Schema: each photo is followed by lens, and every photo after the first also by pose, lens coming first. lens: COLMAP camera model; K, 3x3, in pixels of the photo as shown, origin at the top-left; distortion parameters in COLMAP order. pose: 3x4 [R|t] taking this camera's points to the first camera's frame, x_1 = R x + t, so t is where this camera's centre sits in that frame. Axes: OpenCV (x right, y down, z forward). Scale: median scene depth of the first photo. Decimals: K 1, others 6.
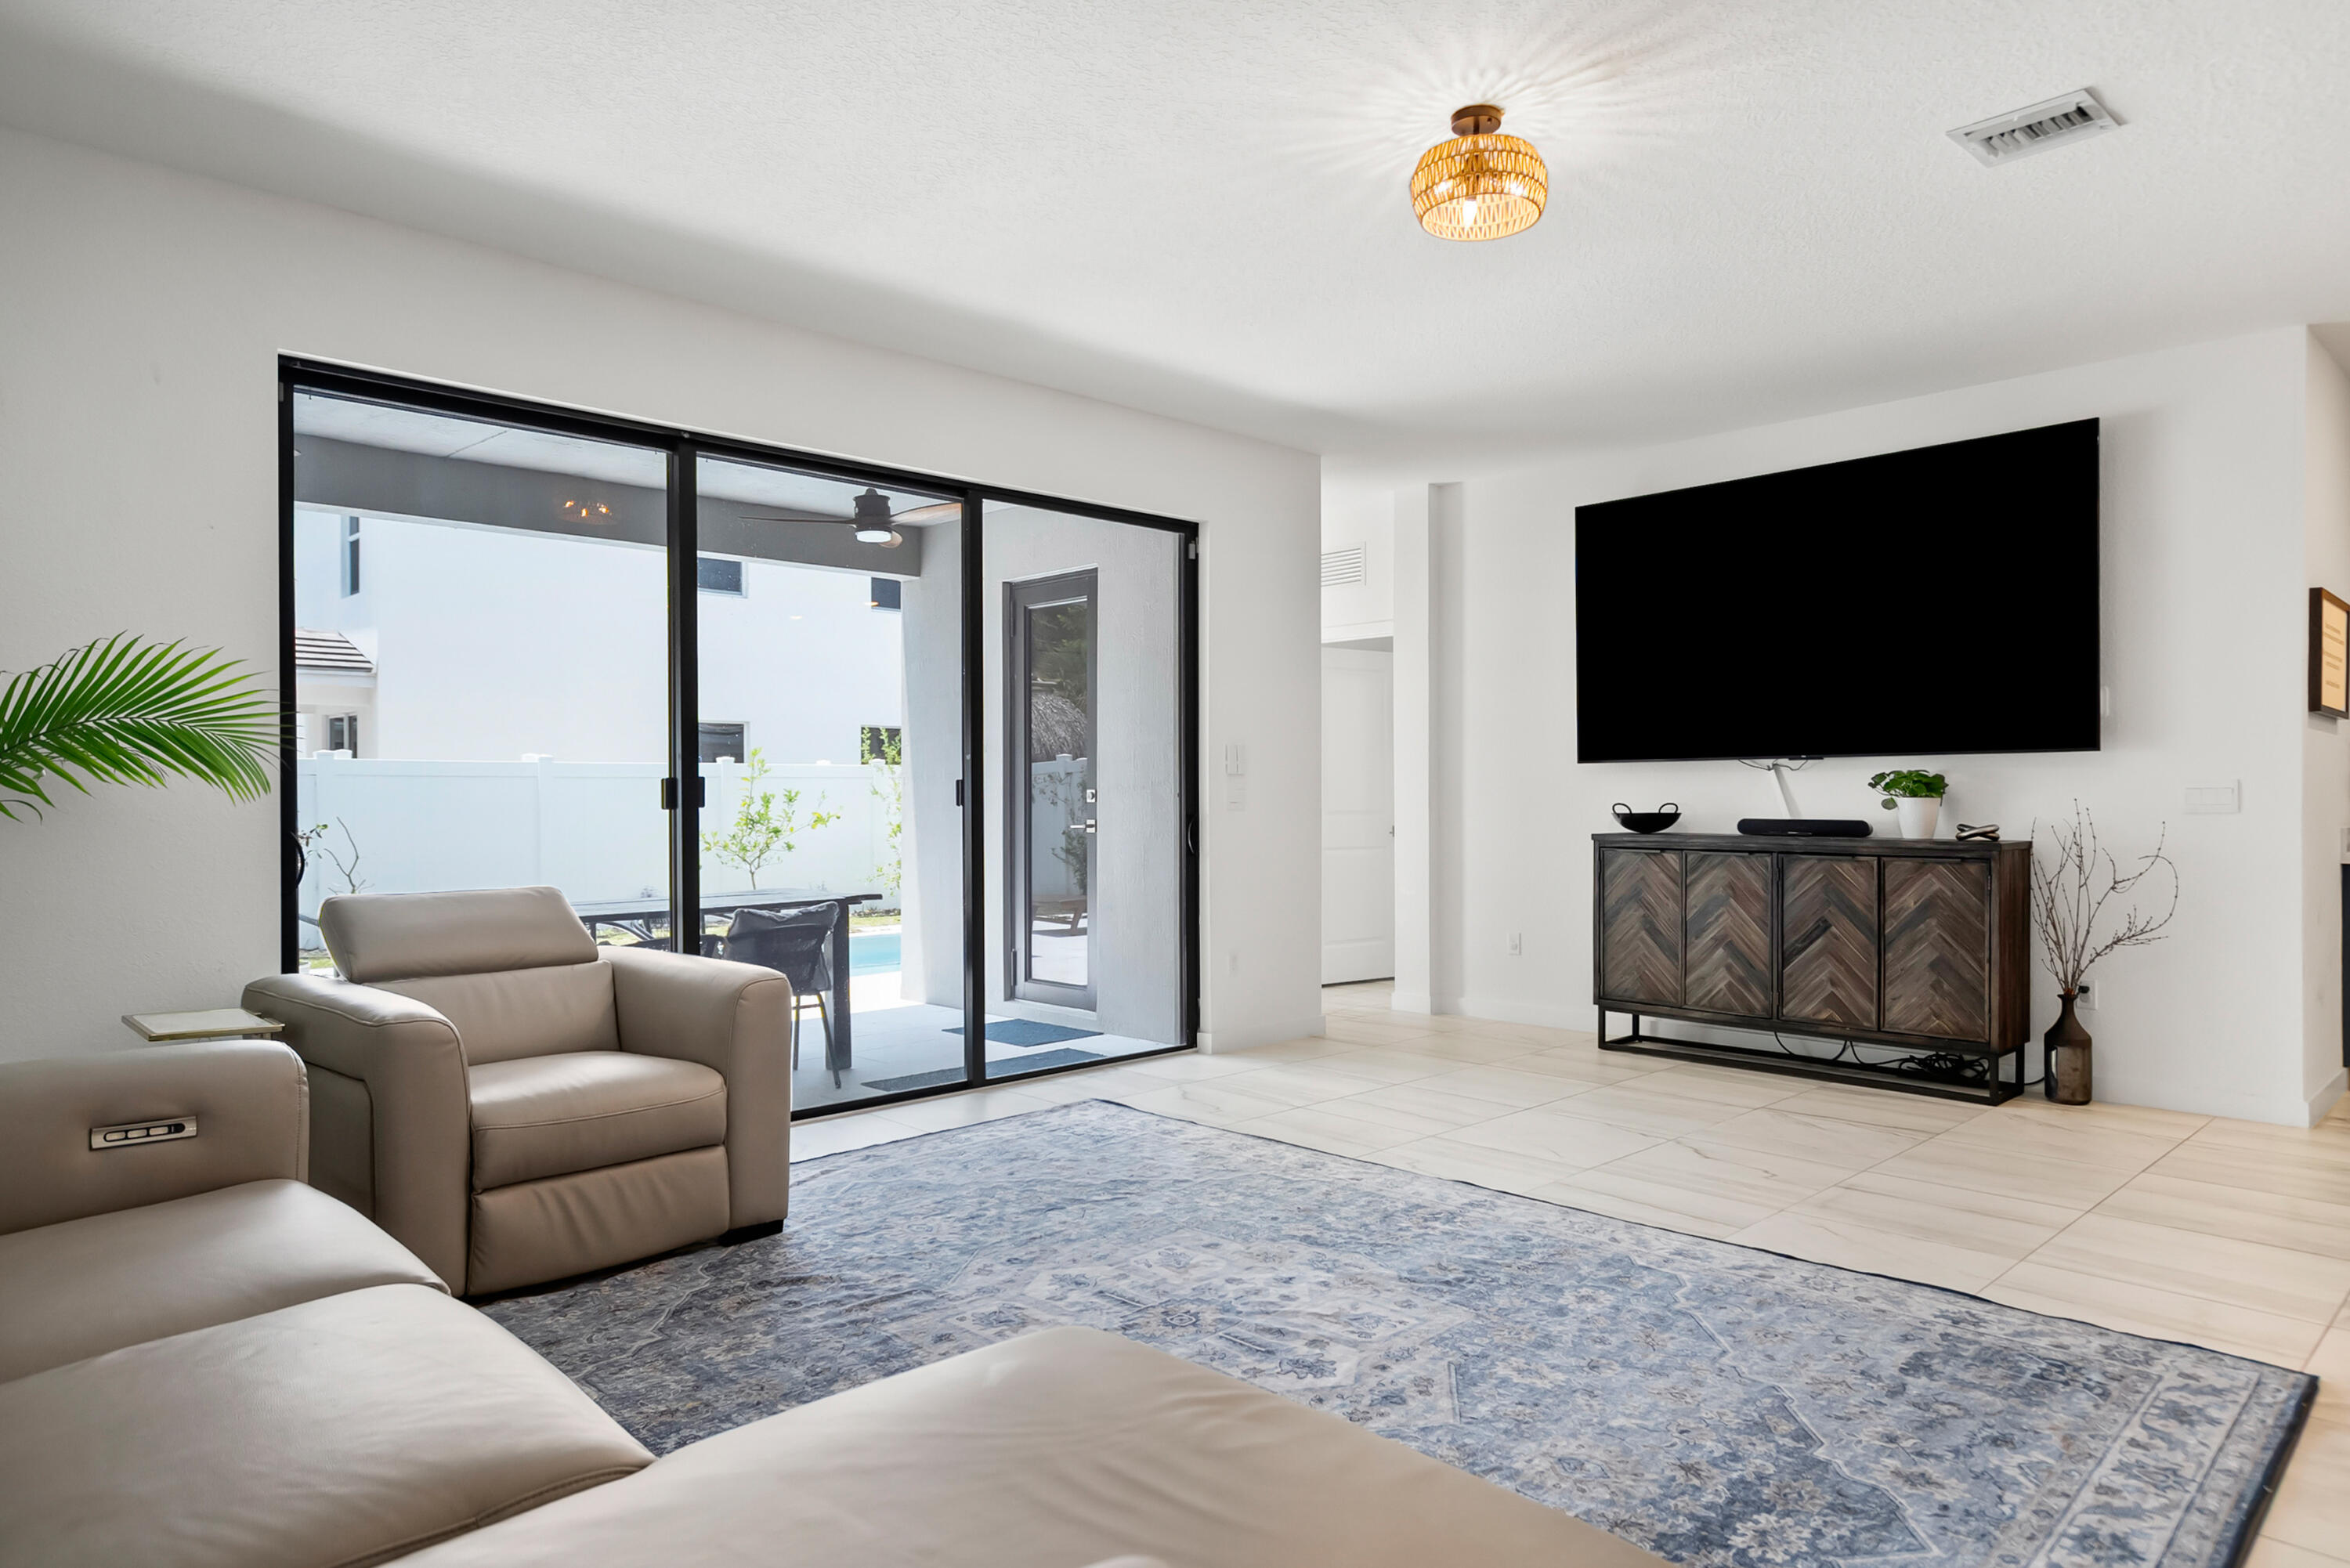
lens RADIAL K [[1418.9, 0, 1186.0], [0, 1418.9, 787.7], [0, 0, 1]] dist [0.004721, 0.001502]
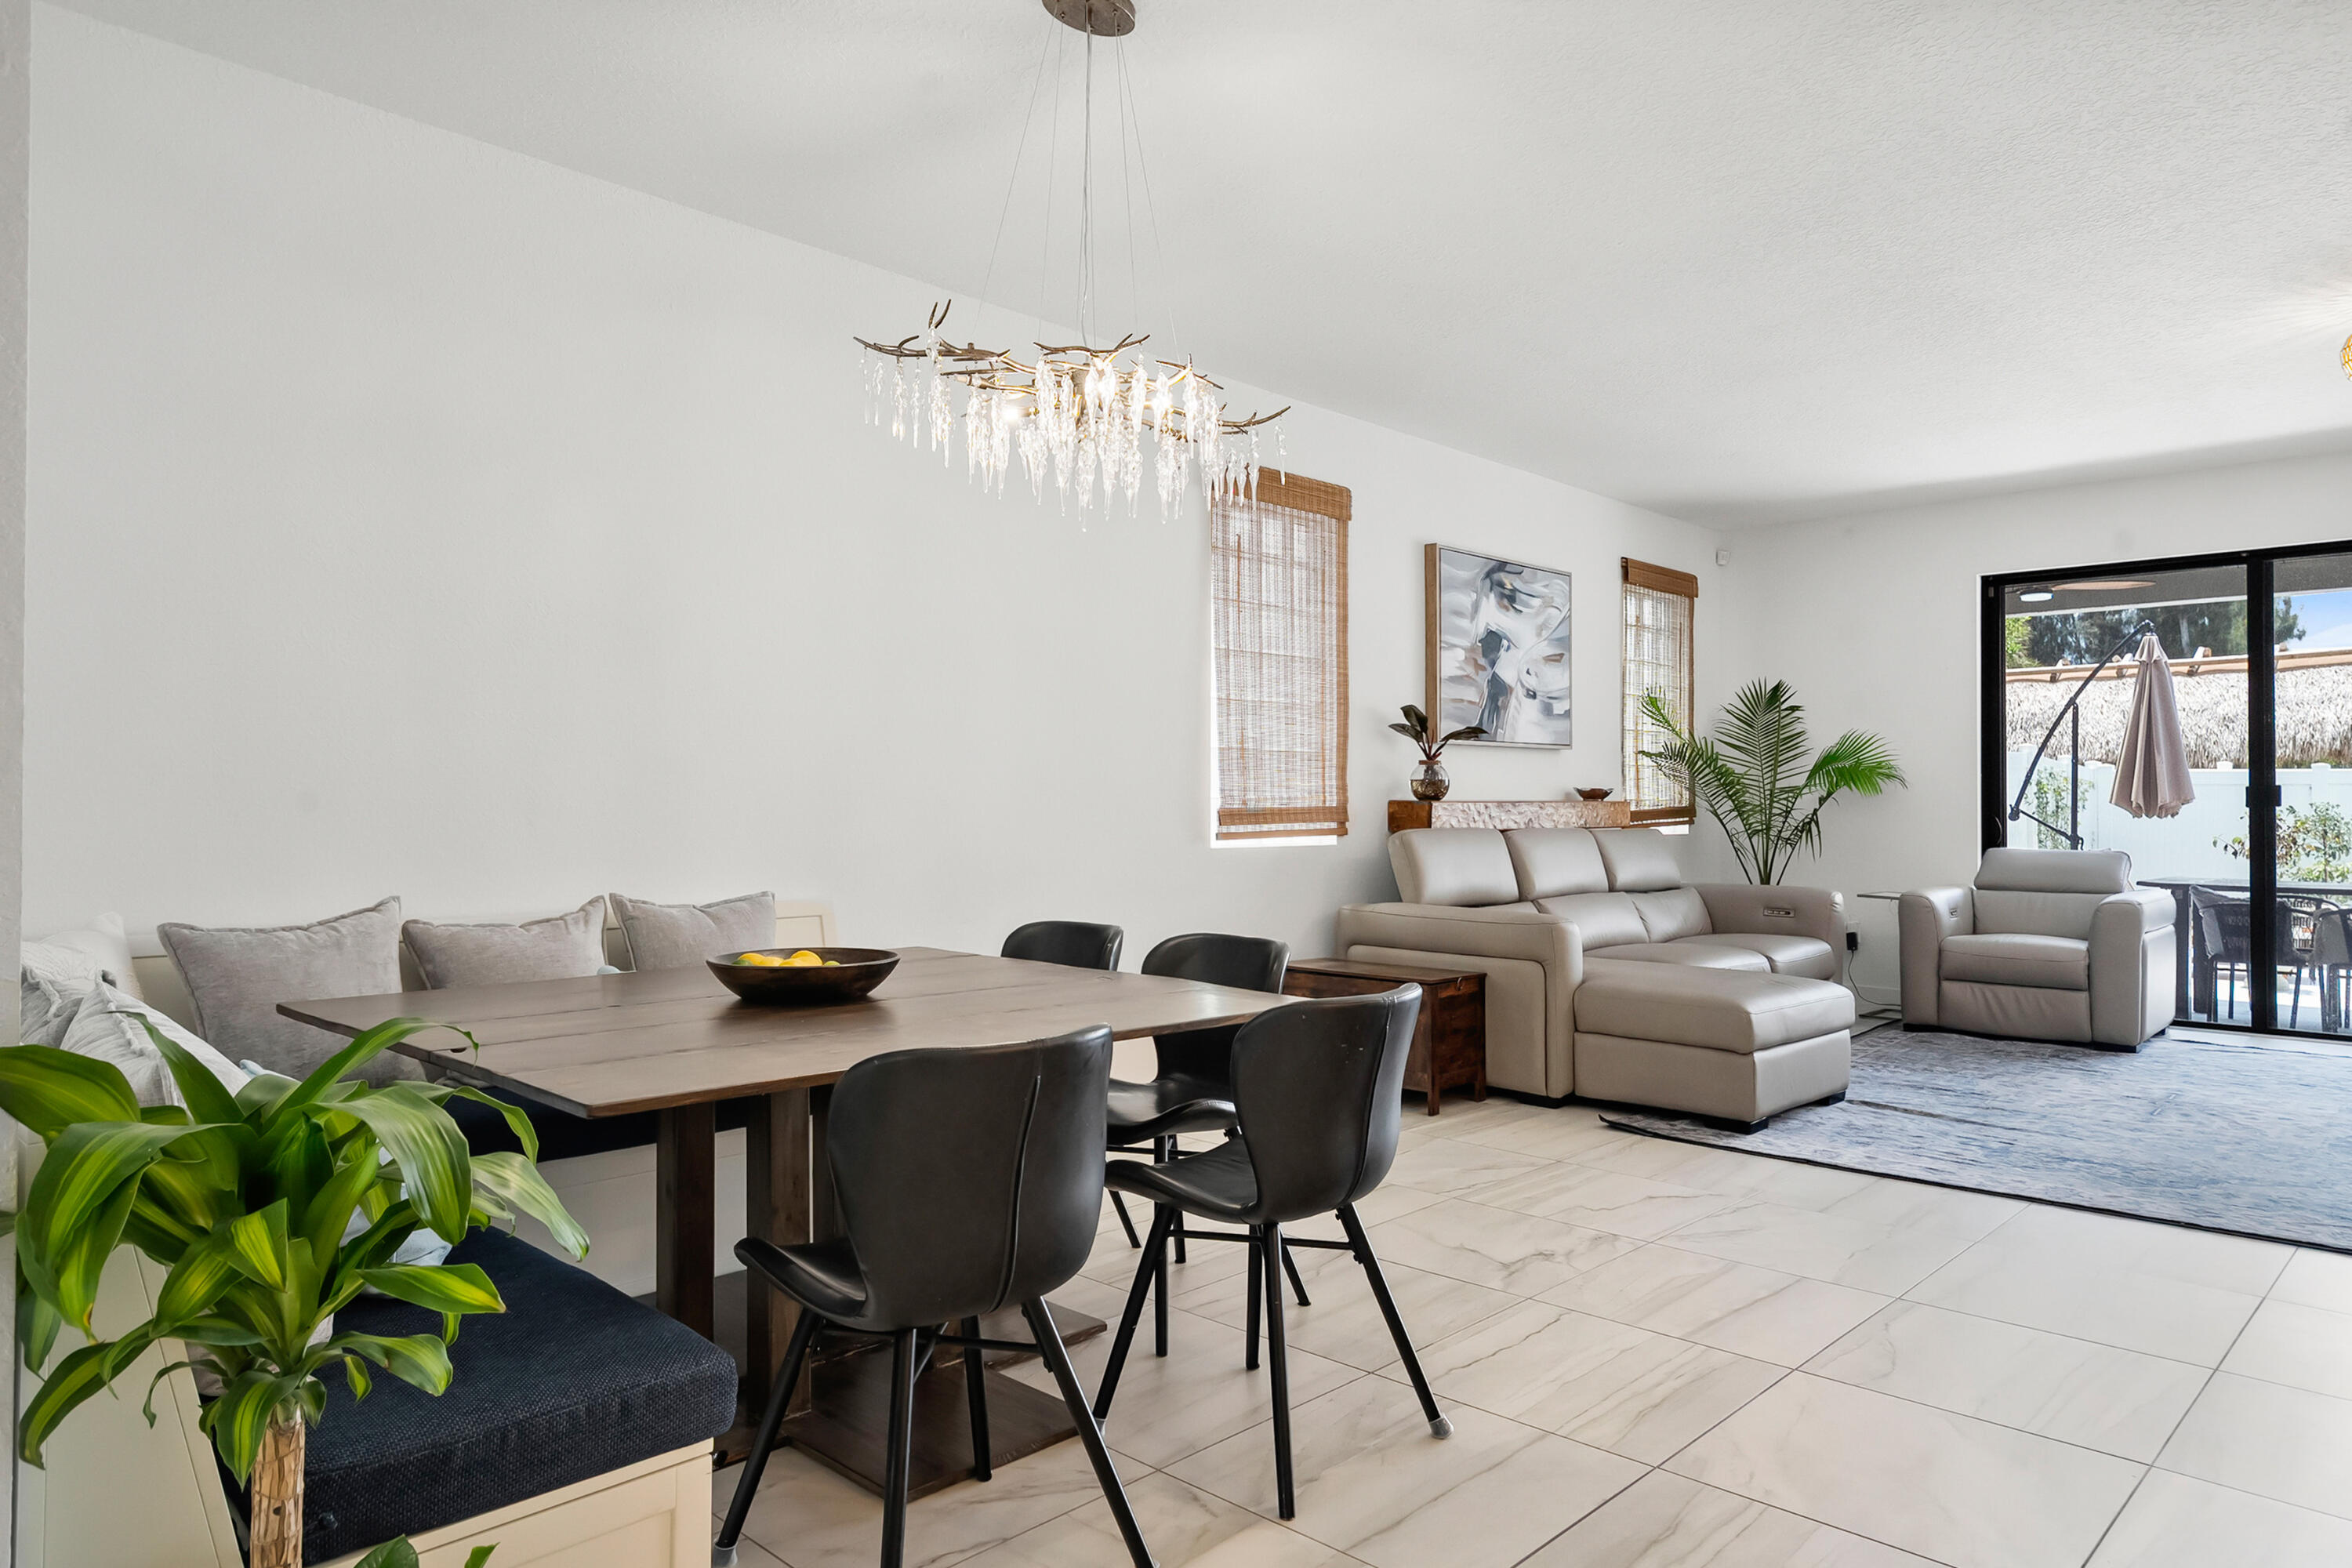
lens RADIAL K [[1451.7, 0, 1179.6], [0, 1451.7, 782.9], [0, 0, 1]] dist [0.002614, 0.001443]
pose [[0.030900, -0.010731, -0.999465, 1.584503], [-0.000163, 0.999942, -0.010742, 0.010739], [0.999522, 0.000495, 0.030896, -0.209760]]
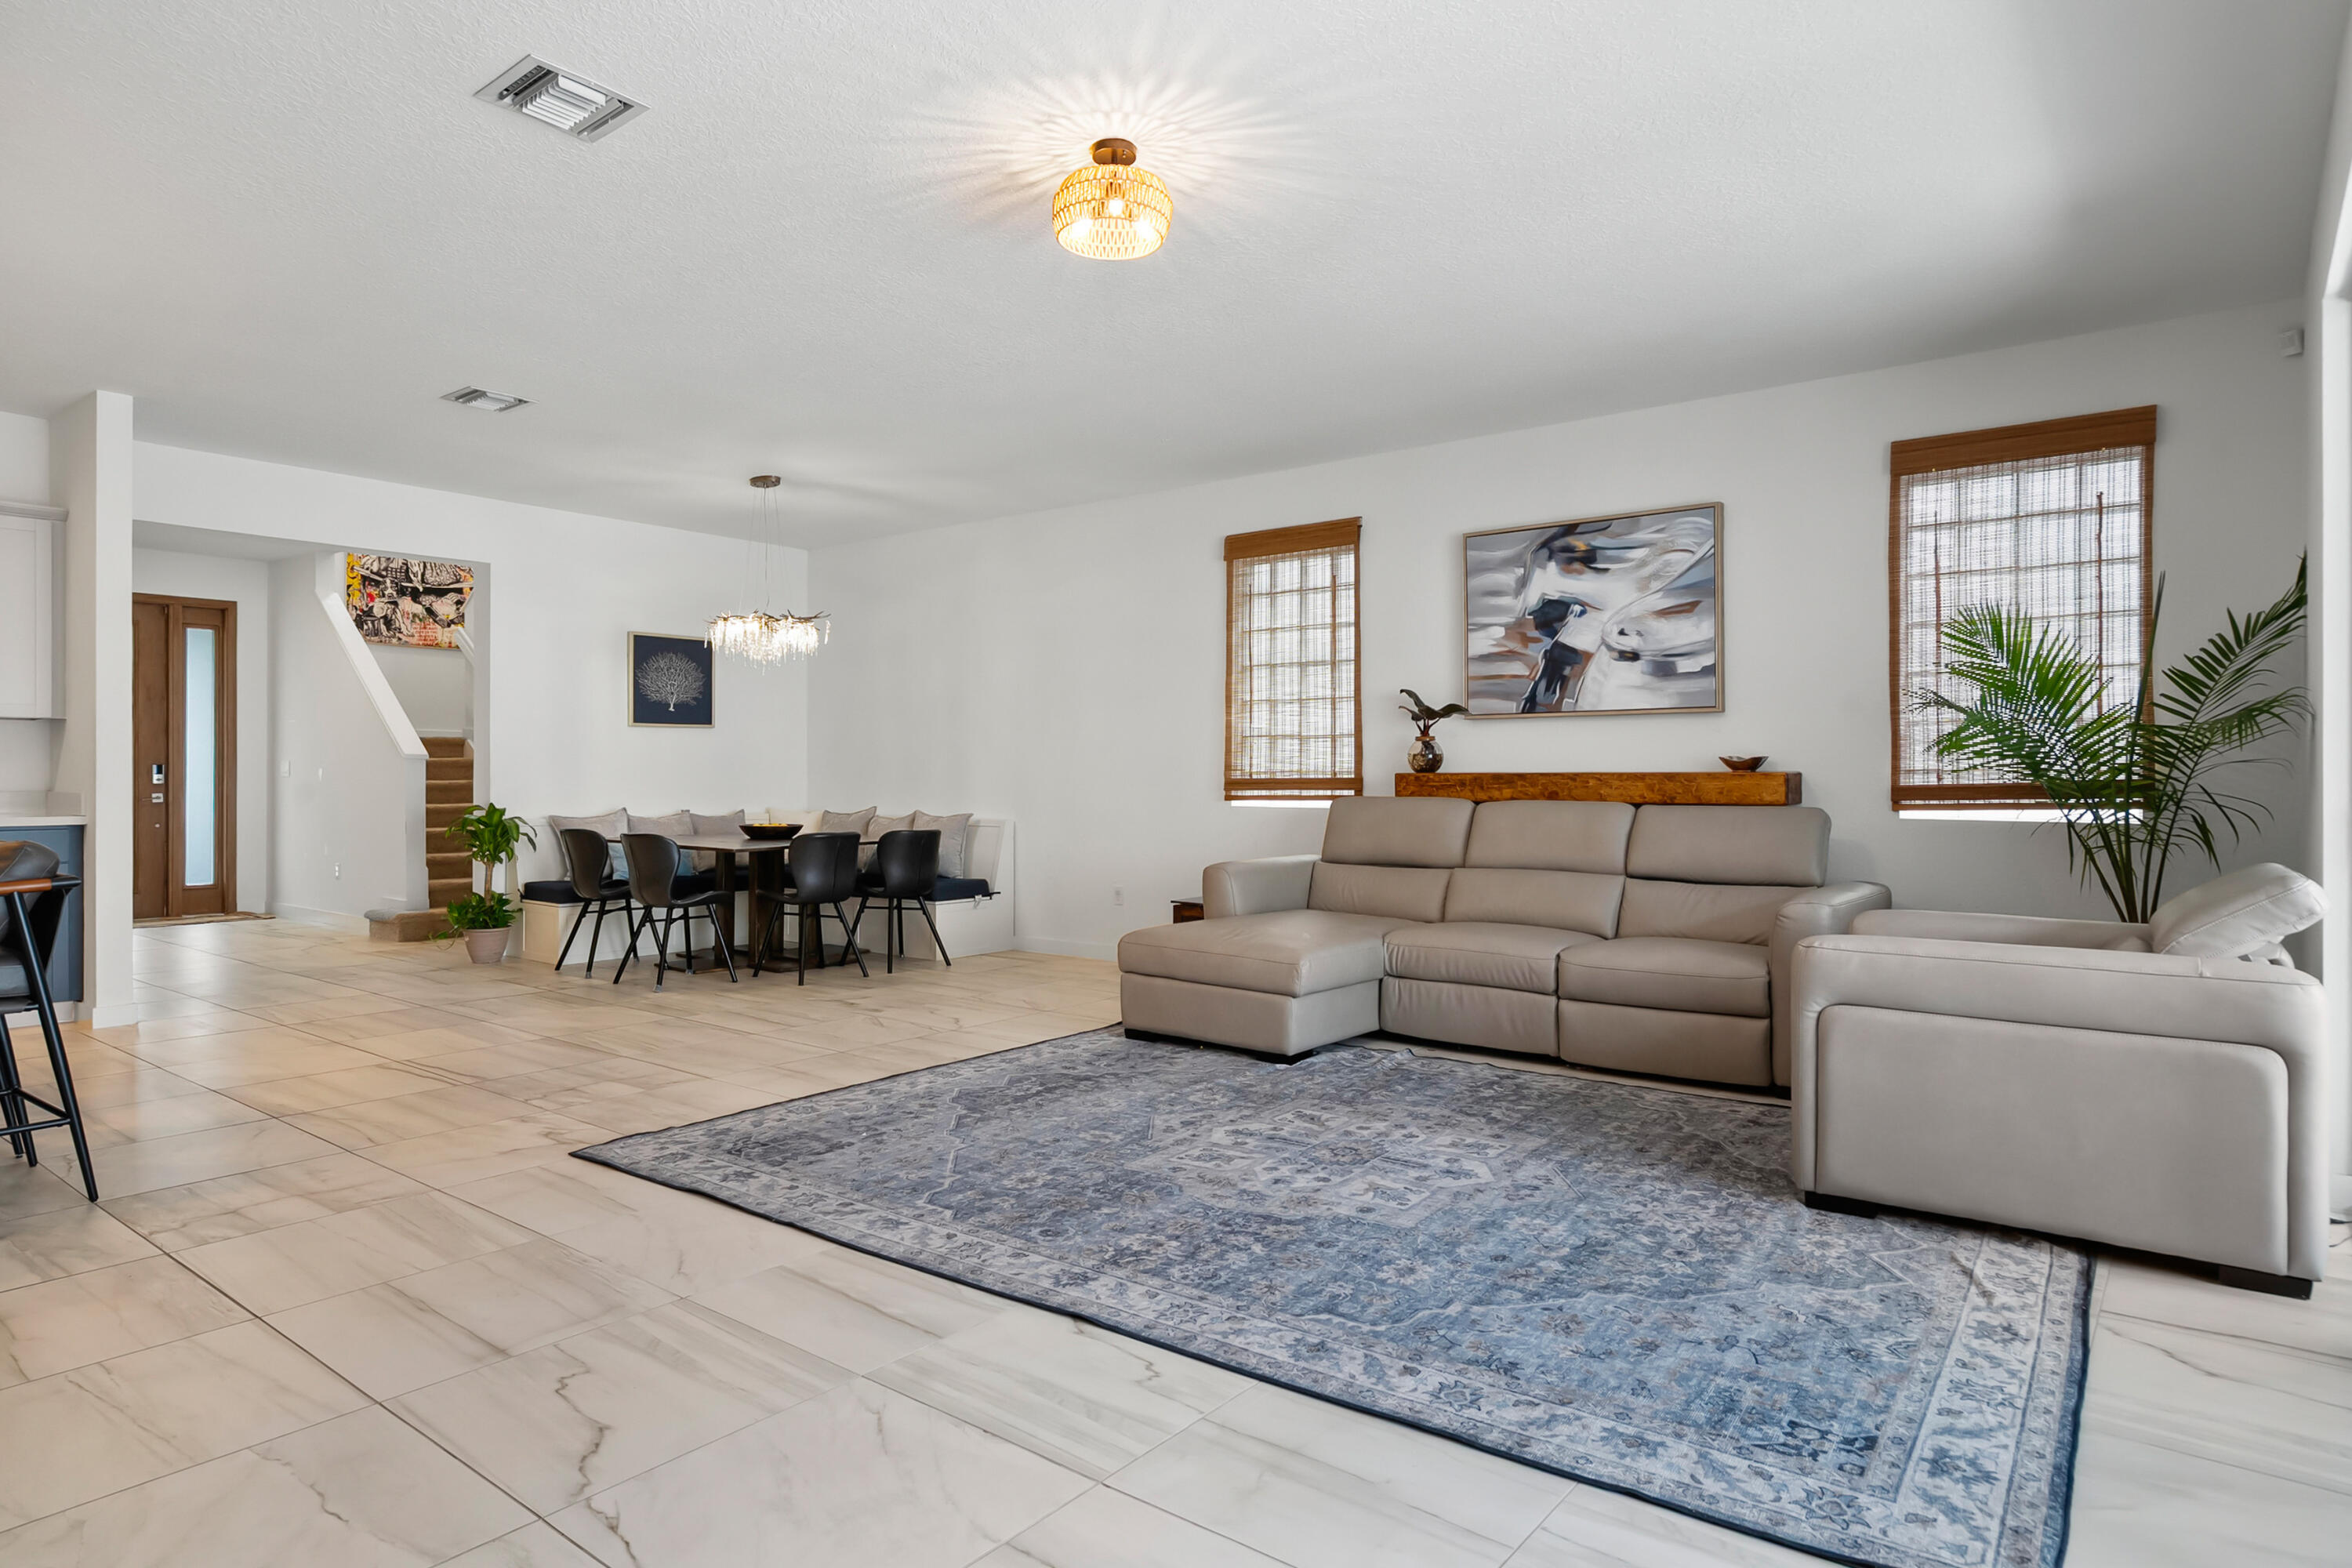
lens RADIAL K [[1334.4, 0, 1195.0], [0, 1334.4, 770.0], [0, 0, 1]] dist [0.000125, 0.001980]
pose [[-0.989635, 0.000848, -0.143601, 0.295470], [0.001681, 0.999982, -0.005676, 0.020214], [0.143594, -0.005859, -0.989619, 2.081274]]
